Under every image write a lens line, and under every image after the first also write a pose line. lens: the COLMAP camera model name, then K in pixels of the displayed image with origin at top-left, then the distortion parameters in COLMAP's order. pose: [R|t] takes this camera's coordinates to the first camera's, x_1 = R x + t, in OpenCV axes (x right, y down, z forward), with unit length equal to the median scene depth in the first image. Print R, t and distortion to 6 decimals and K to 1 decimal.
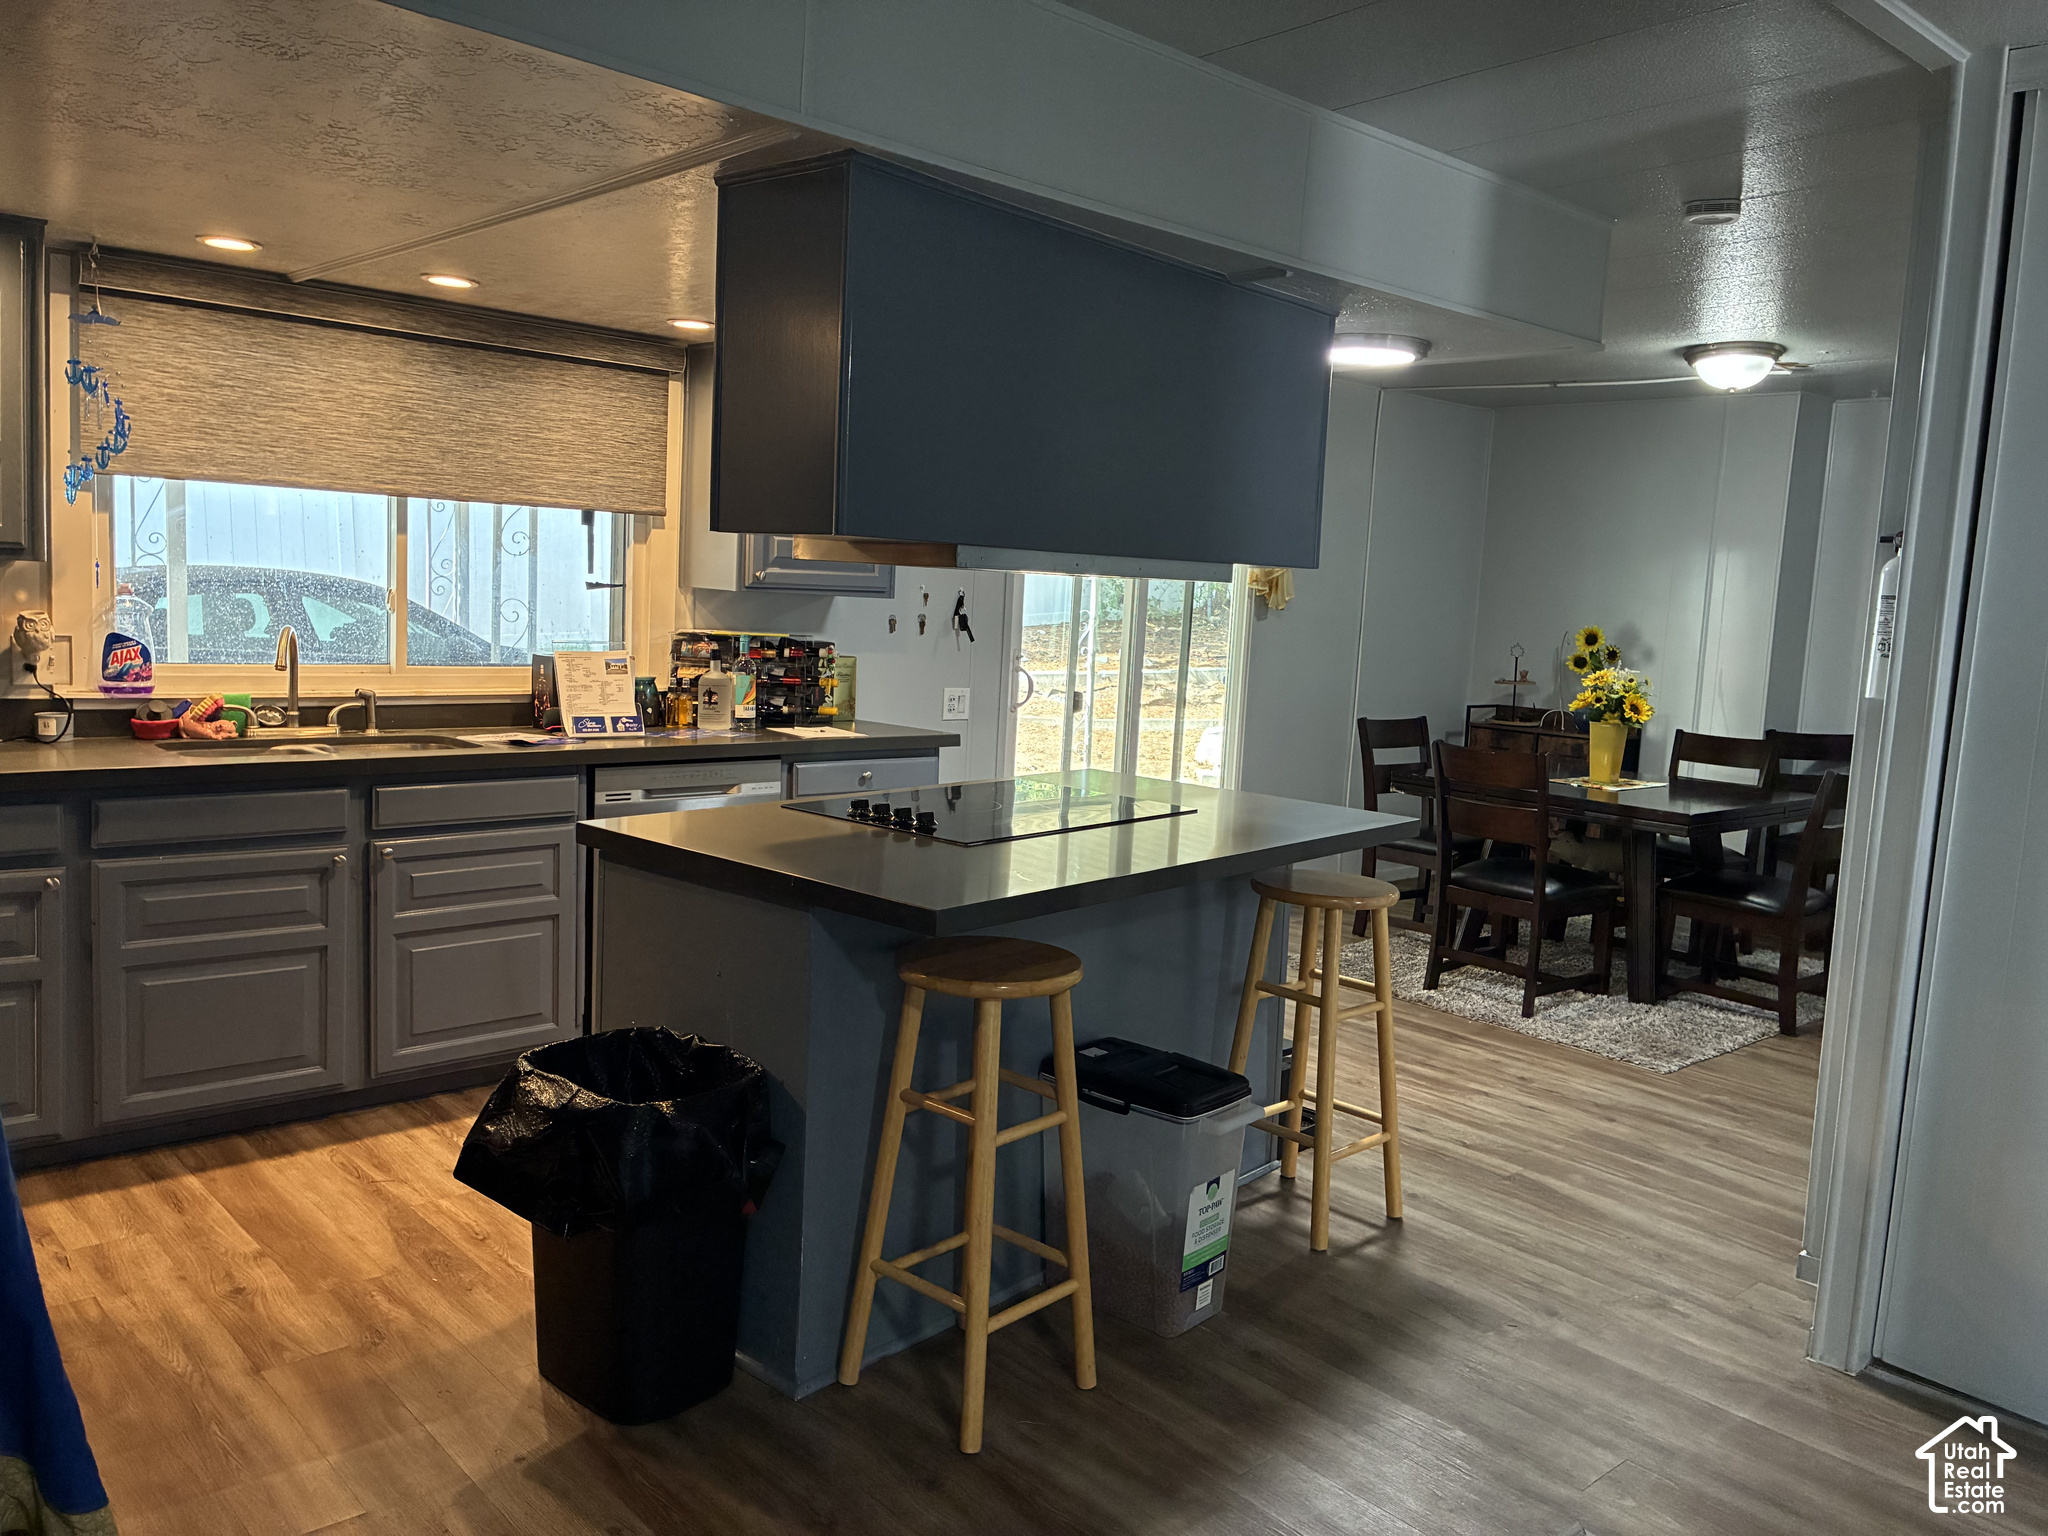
lens RADIAL K [[1556.3, 0, 1033.5], [0, 1556.3, 760.3], [0, 0, 1]] dist [0.056981, -0.061871]
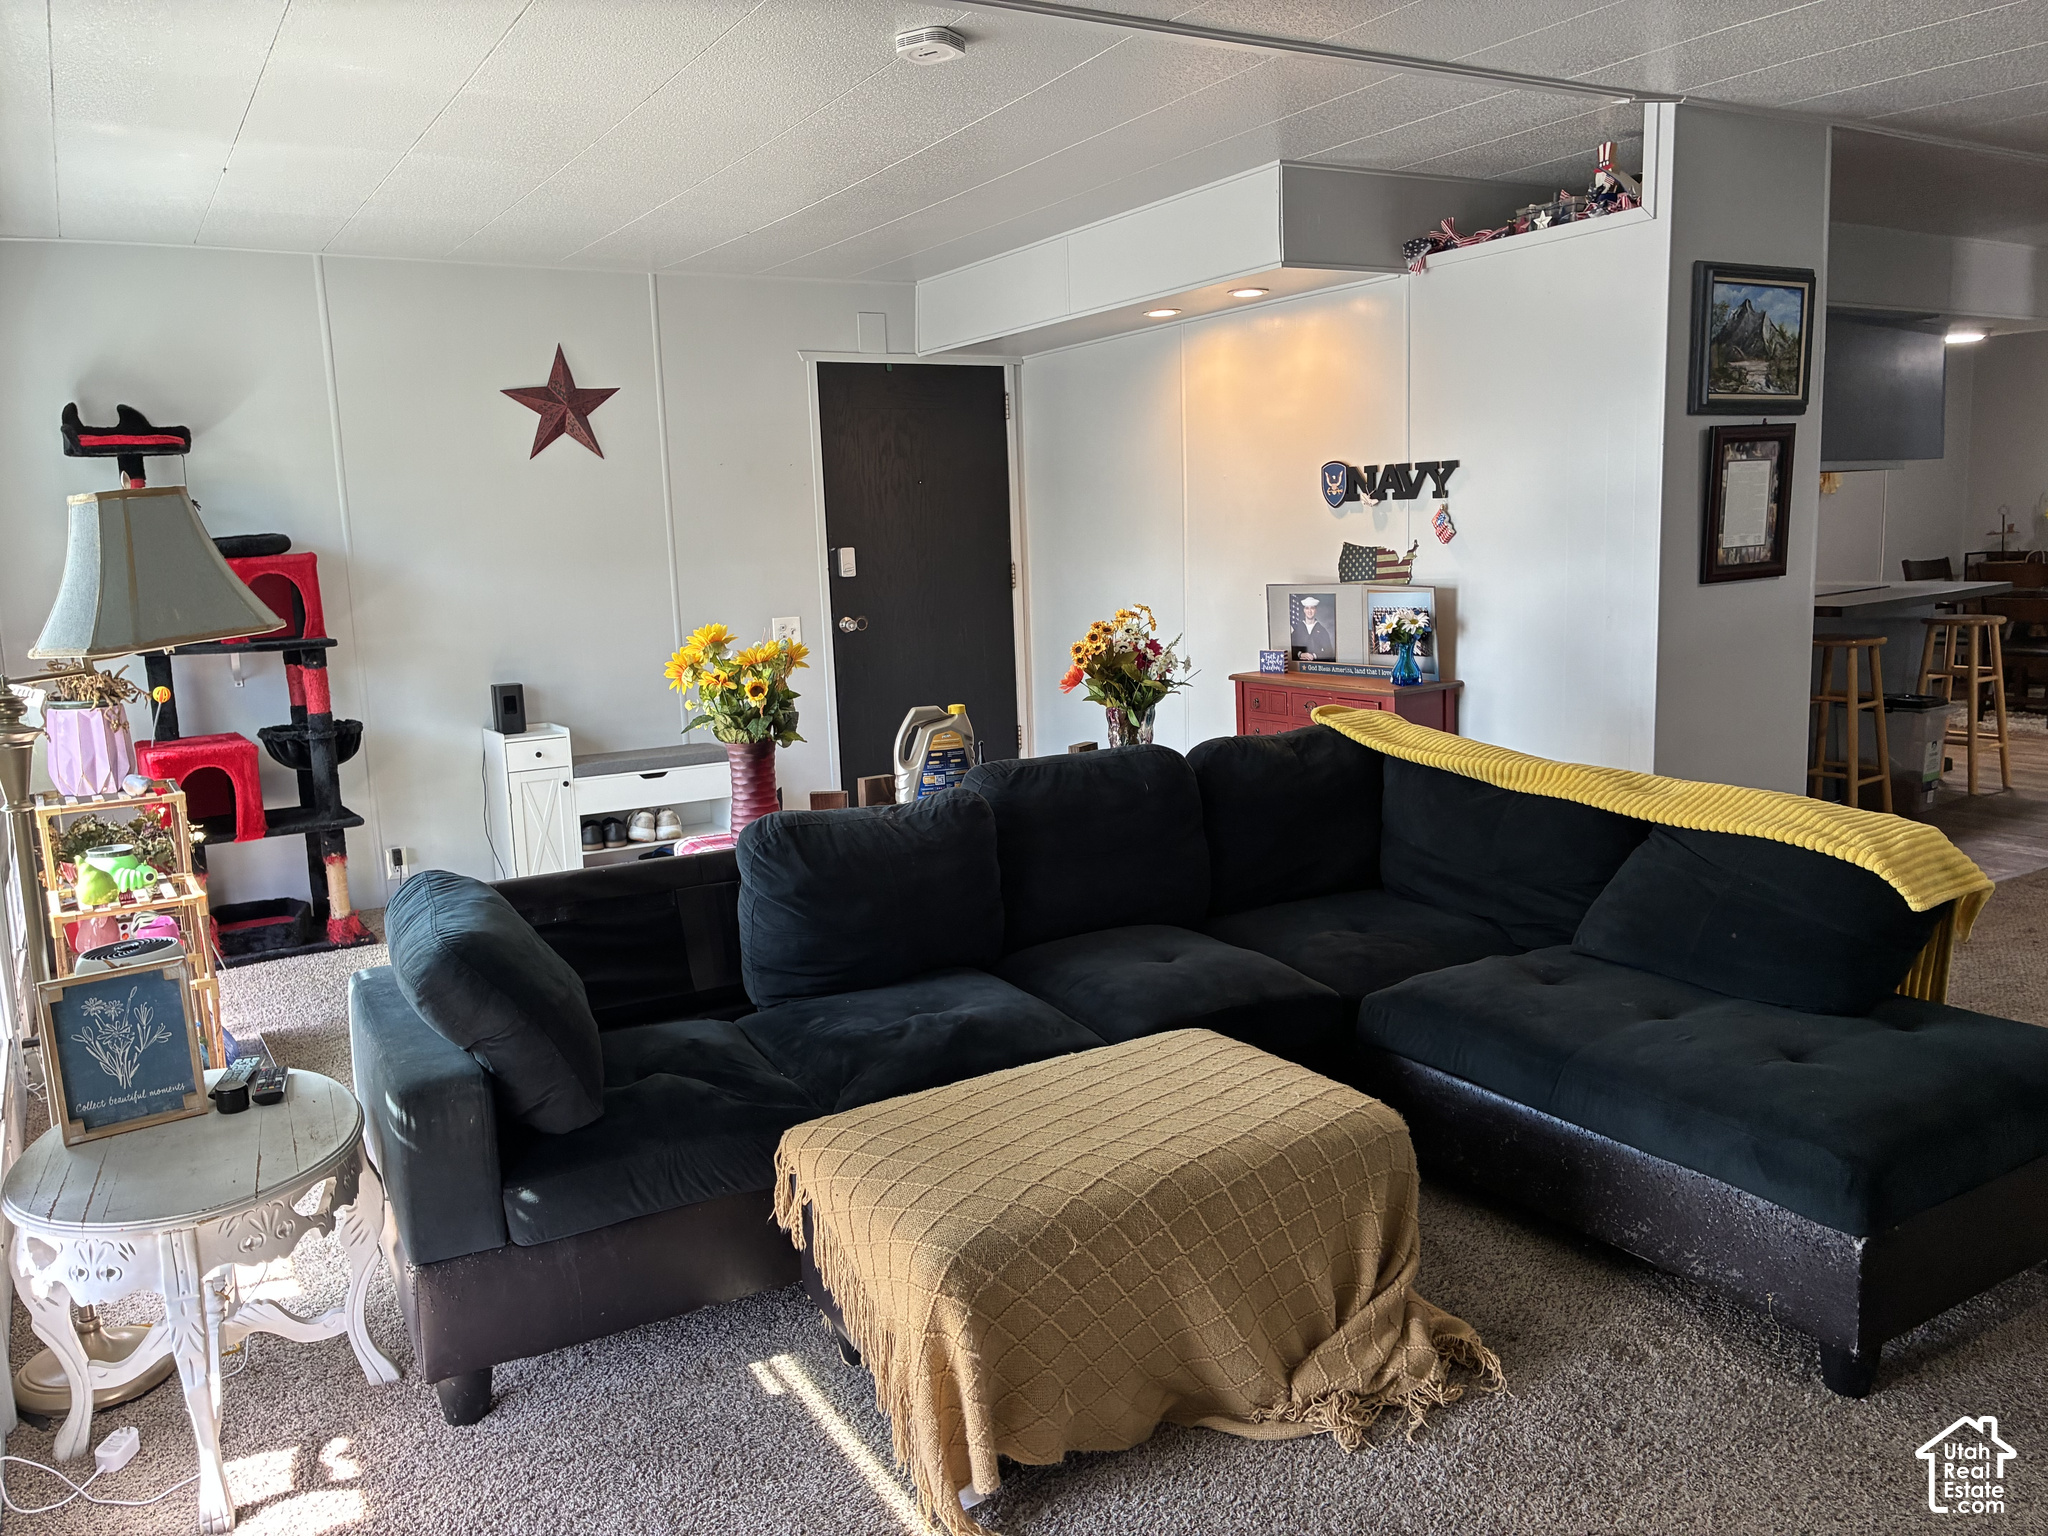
lens RADIAL K [[1556.3, 0, 1033.5], [0, 1556.3, 760.3], [0, 0, 1]] dist [0.056981, -0.061871]
pose [[0.977078, -0.058586, -0.204659, -0.460641], [0.065014, 0.997576, 0.024822, 0.108696], [0.202709, -0.037559, 0.978519, -0.975250]]
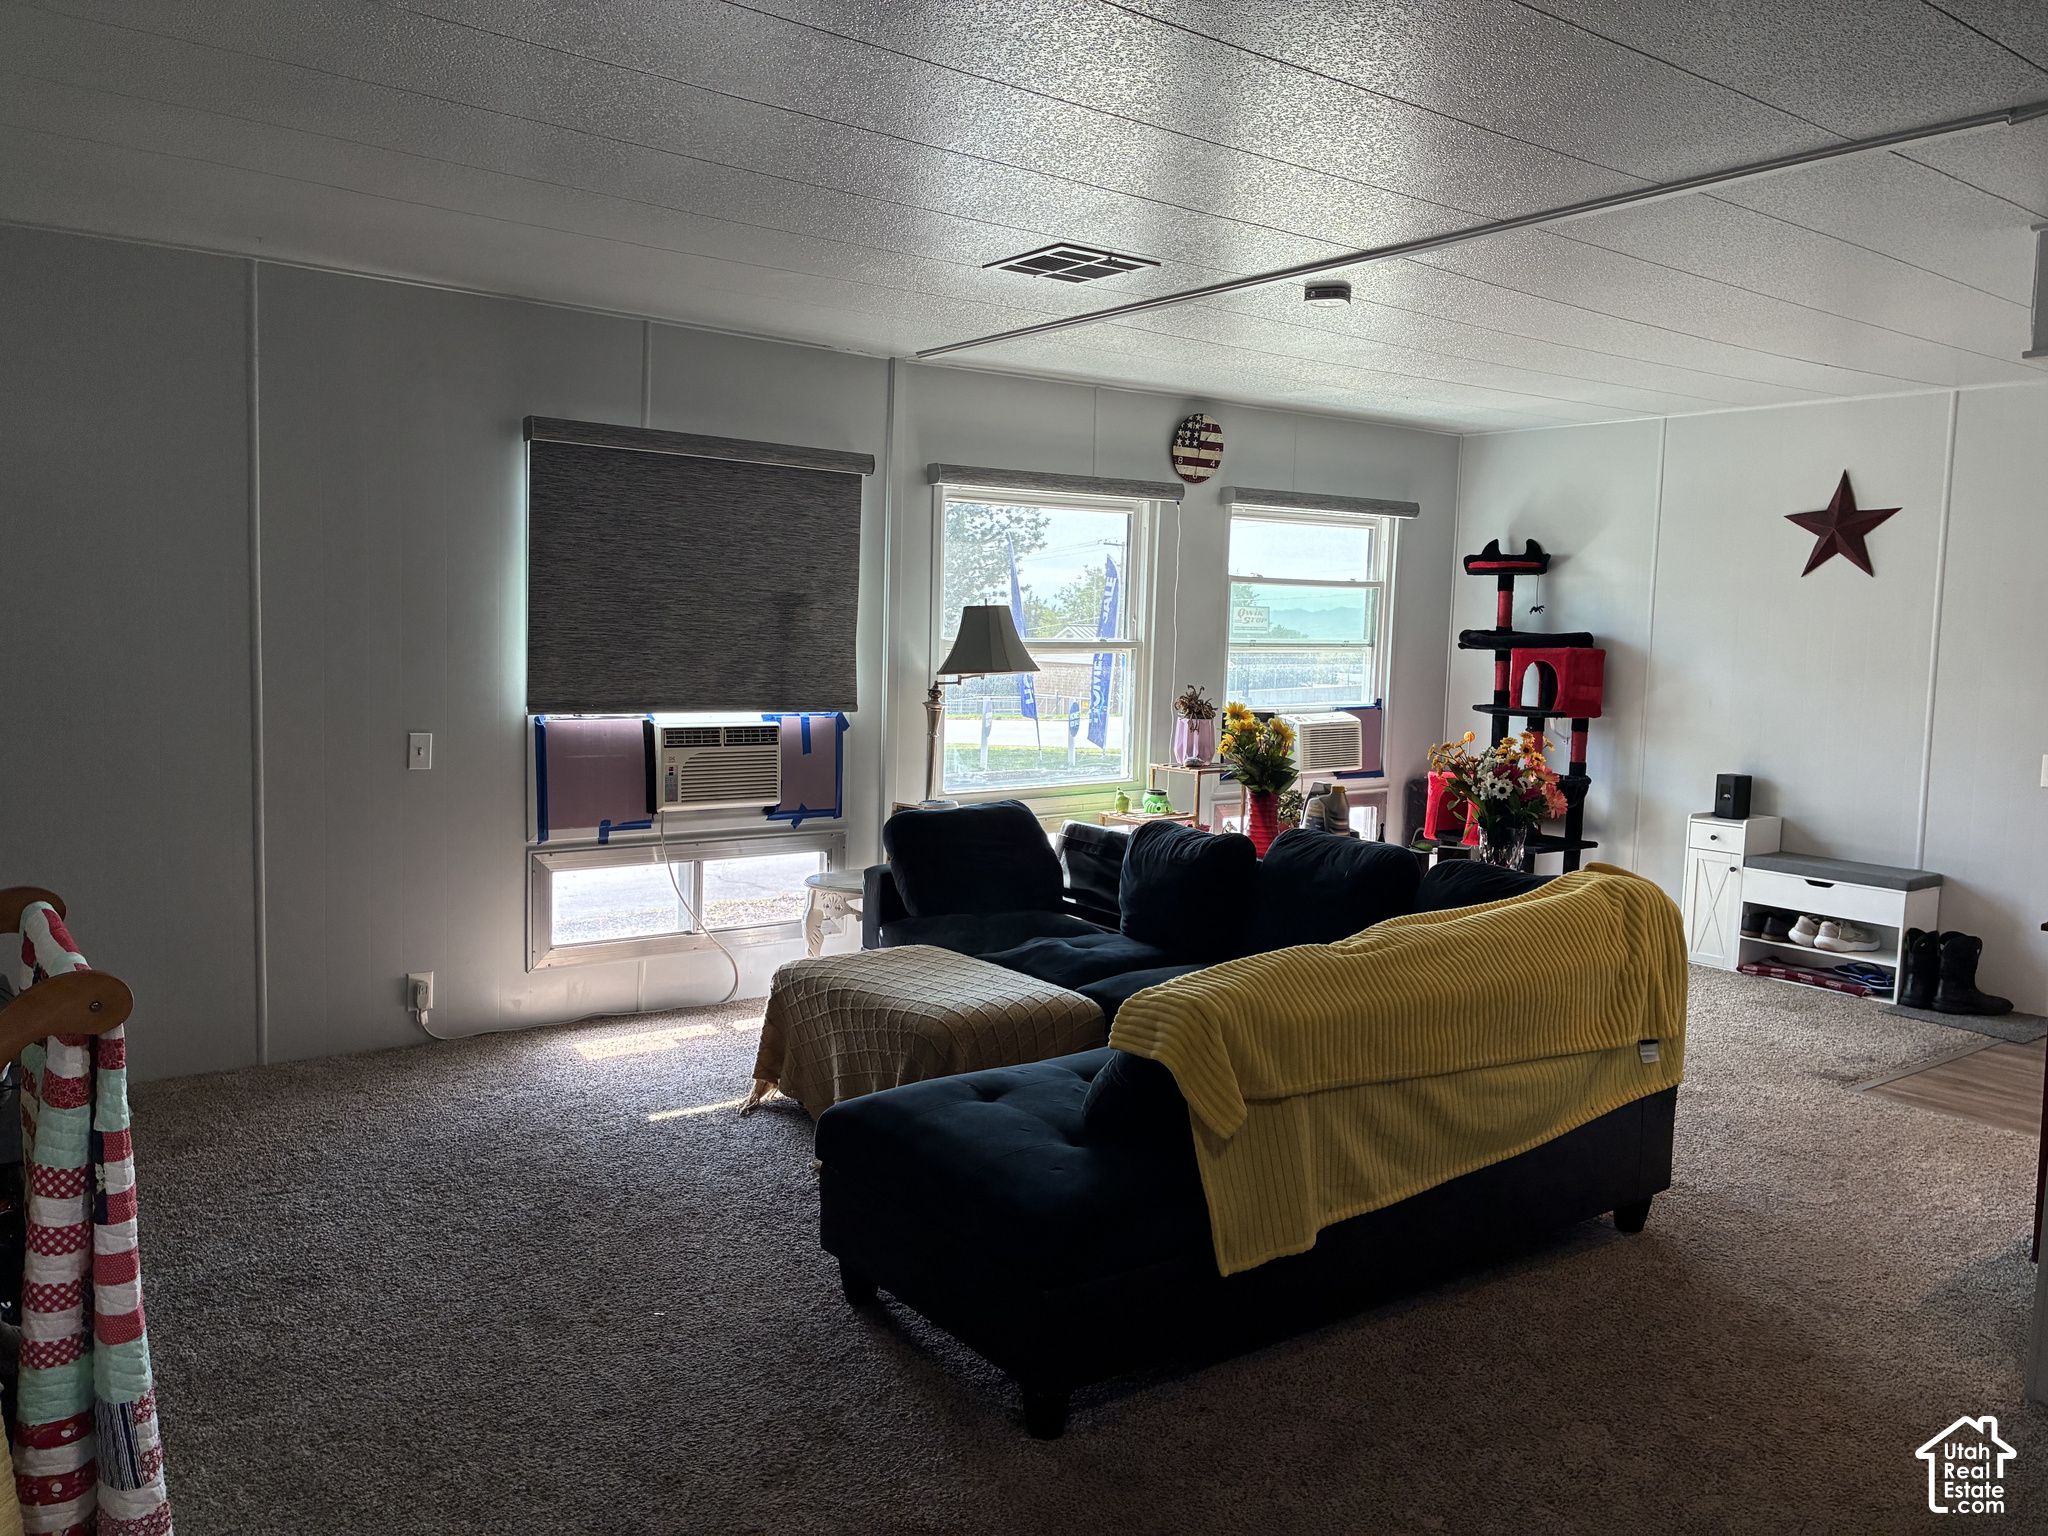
lens RADIAL K [[1556.3, 0, 1033.5], [0, 1556.3, 760.3], [0, 0, 1]] dist [0.056981, -0.061871]
pose [[-0.074881, 0.038633, -0.996444, 0.415864], [-0.148559, 0.987666, 0.049457, 0.058016], [0.986064, 0.151734, -0.068218, -0.297706]]
